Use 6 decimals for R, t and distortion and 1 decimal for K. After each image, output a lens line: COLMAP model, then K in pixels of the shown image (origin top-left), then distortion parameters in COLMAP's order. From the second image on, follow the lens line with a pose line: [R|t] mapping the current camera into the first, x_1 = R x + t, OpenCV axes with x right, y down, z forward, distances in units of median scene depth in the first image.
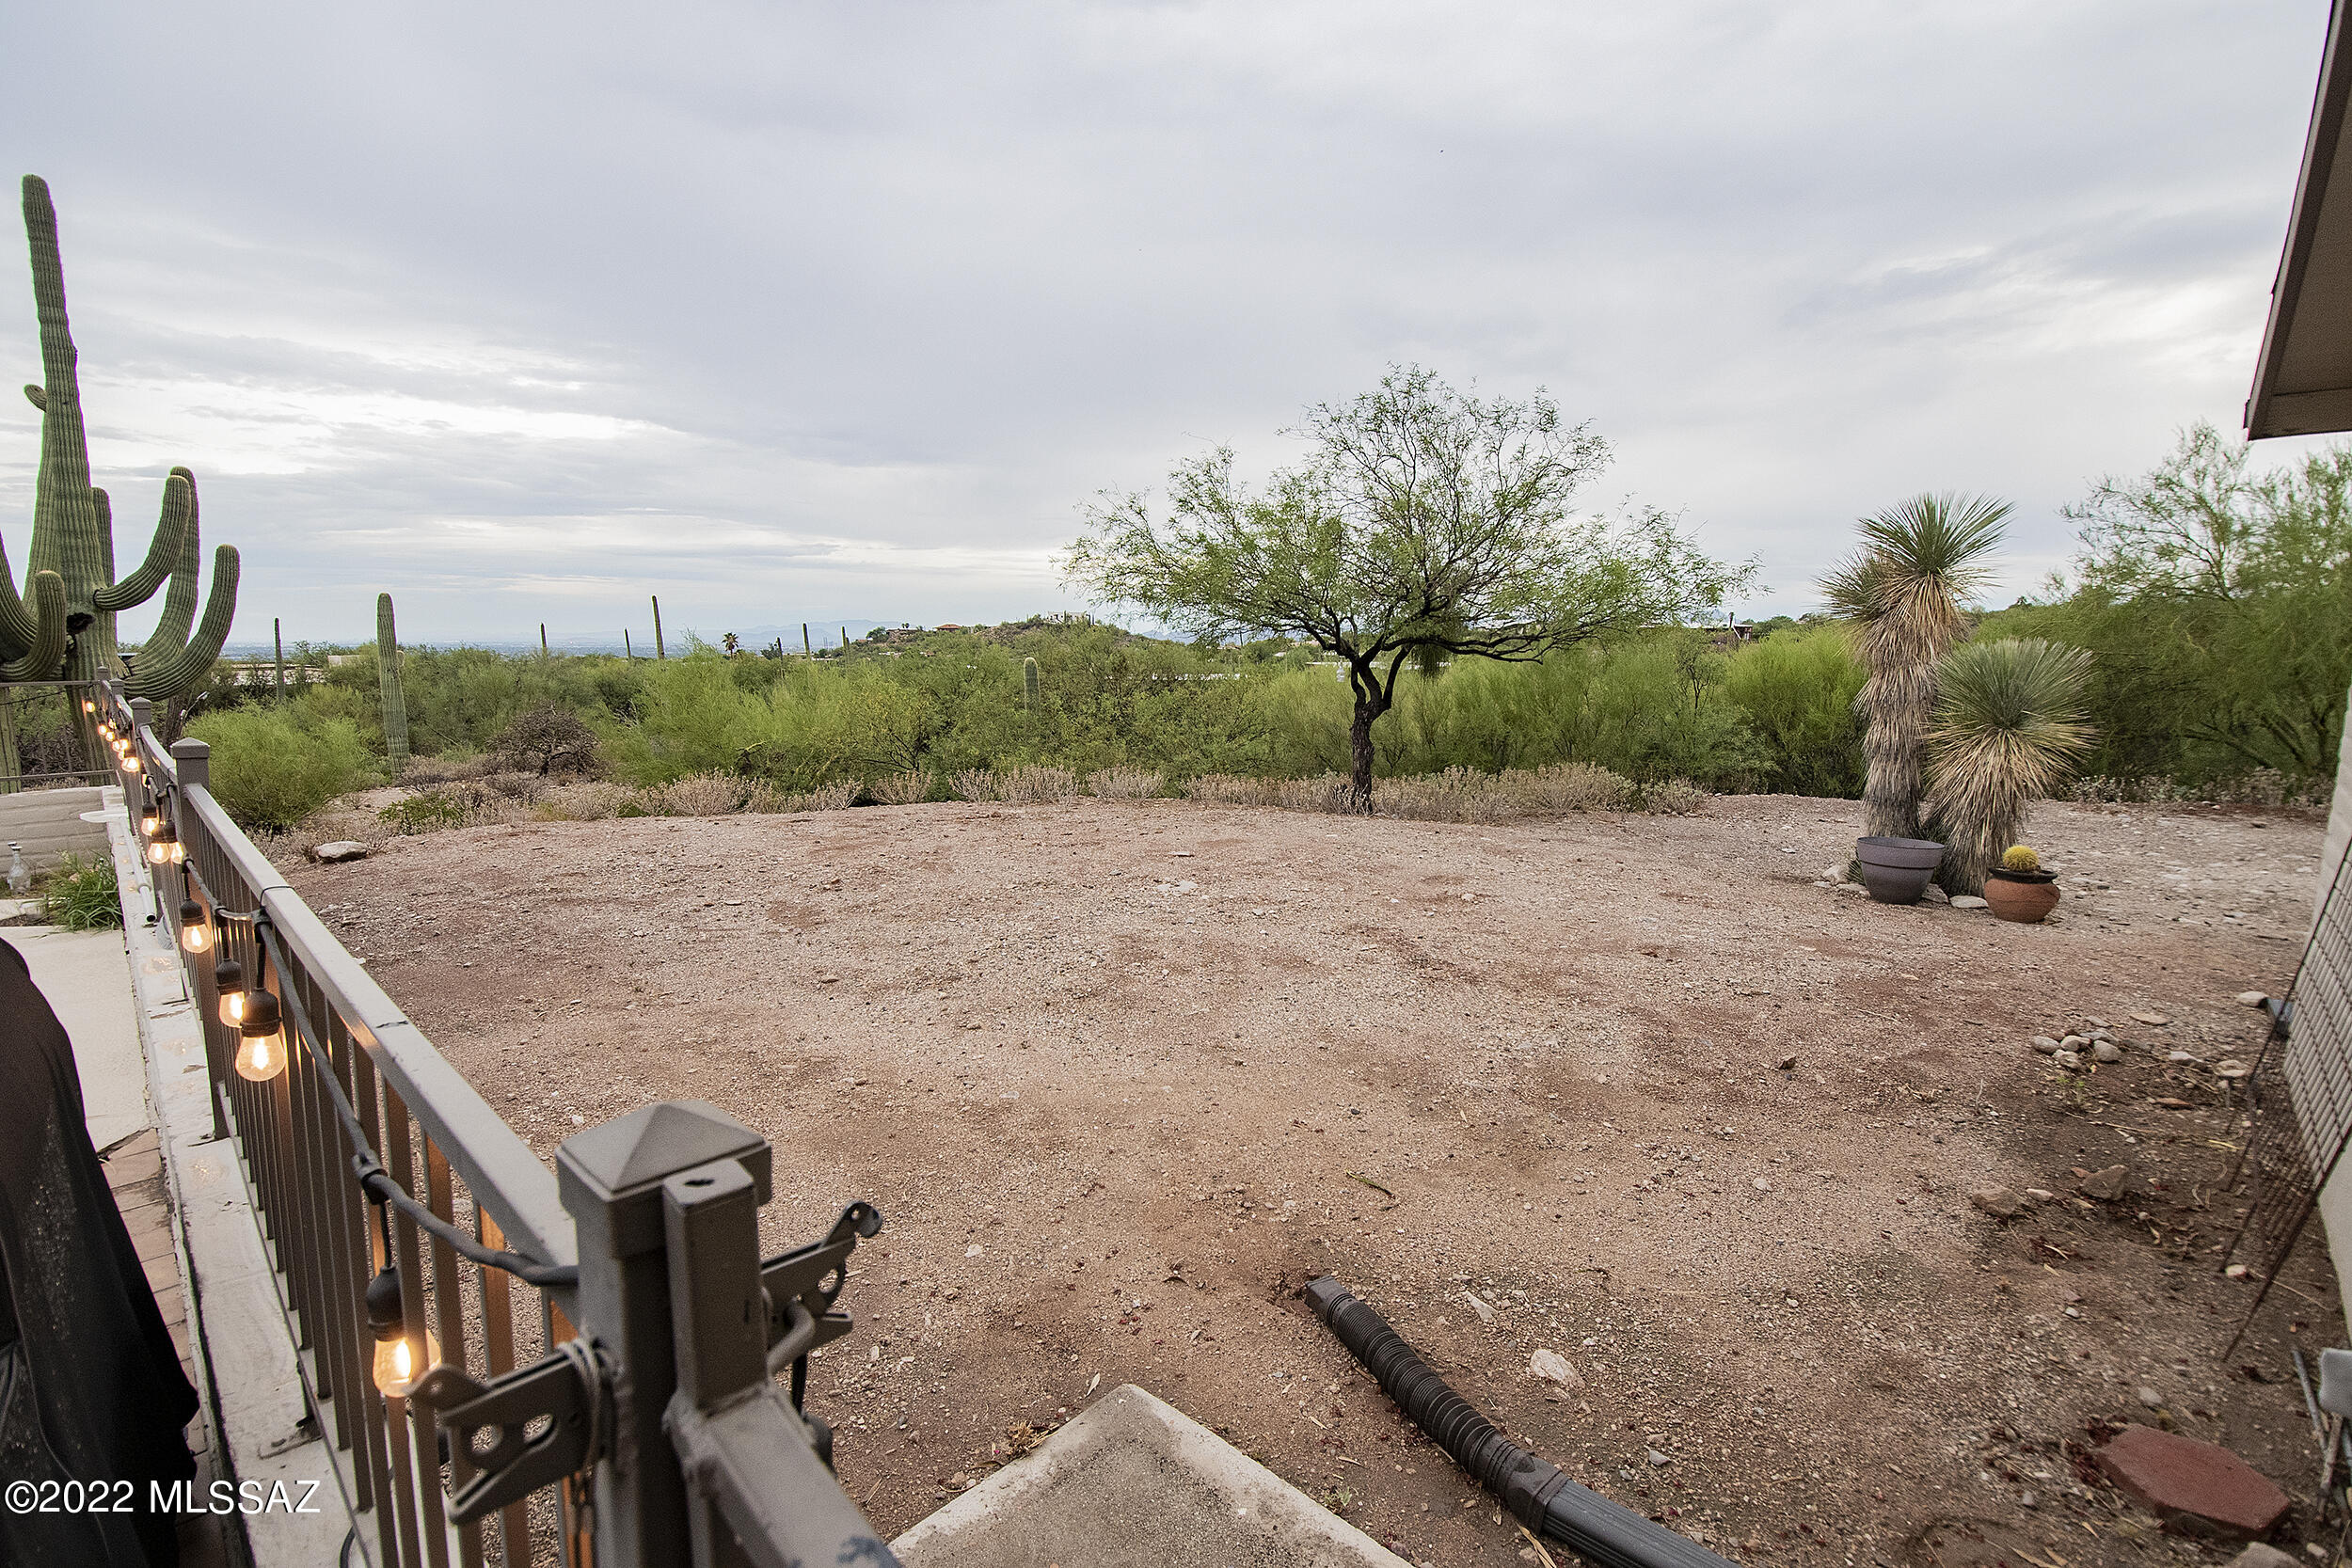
lens RADIAL K [[1078.1, 0, 1200.4], [0, 1078.1, 812.9], [0, 0, 1]] dist [0.021455, -0.028298]
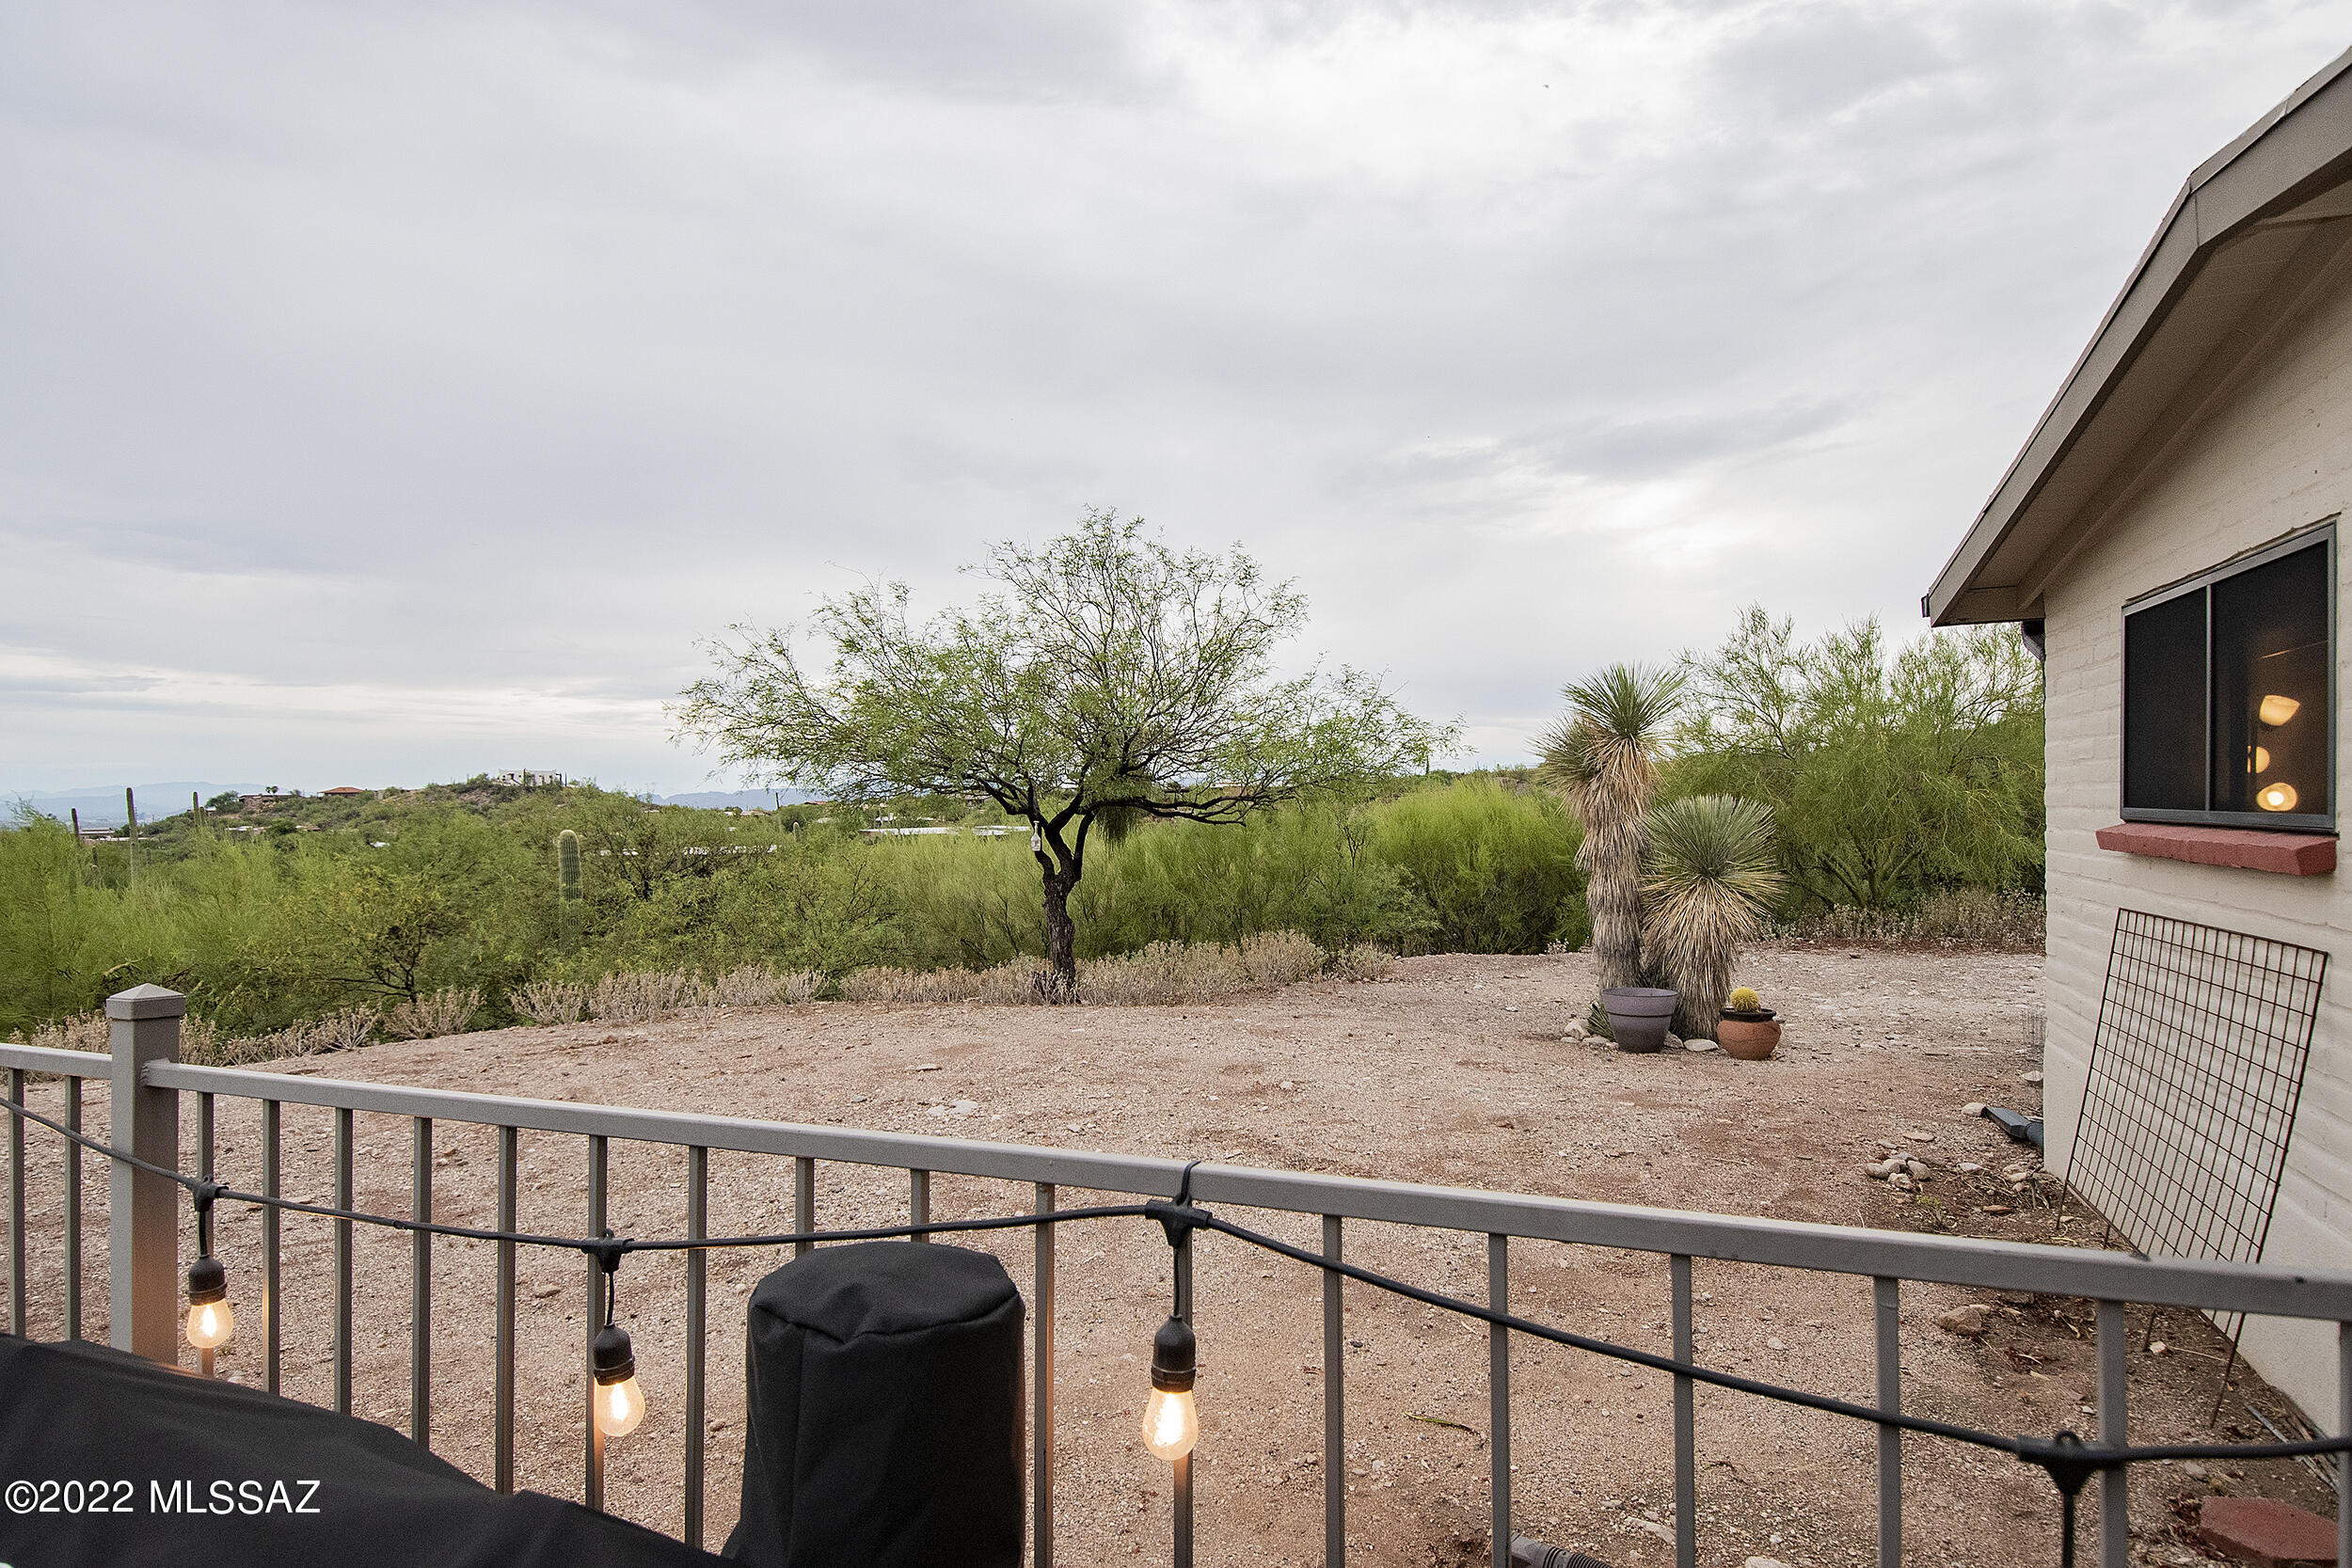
lens RADIAL K [[1262.3, 0, 1192.3], [0, 1262.3, 804.9], [0, 0, 1]] dist [0.024664, -0.030431]
pose [[0.923849, -0.011511, 0.382583, -0.146736], [0.070941, 0.987379, -0.141598, -0.005783], [-0.376124, 0.157956, 0.913006, 0.024253]]
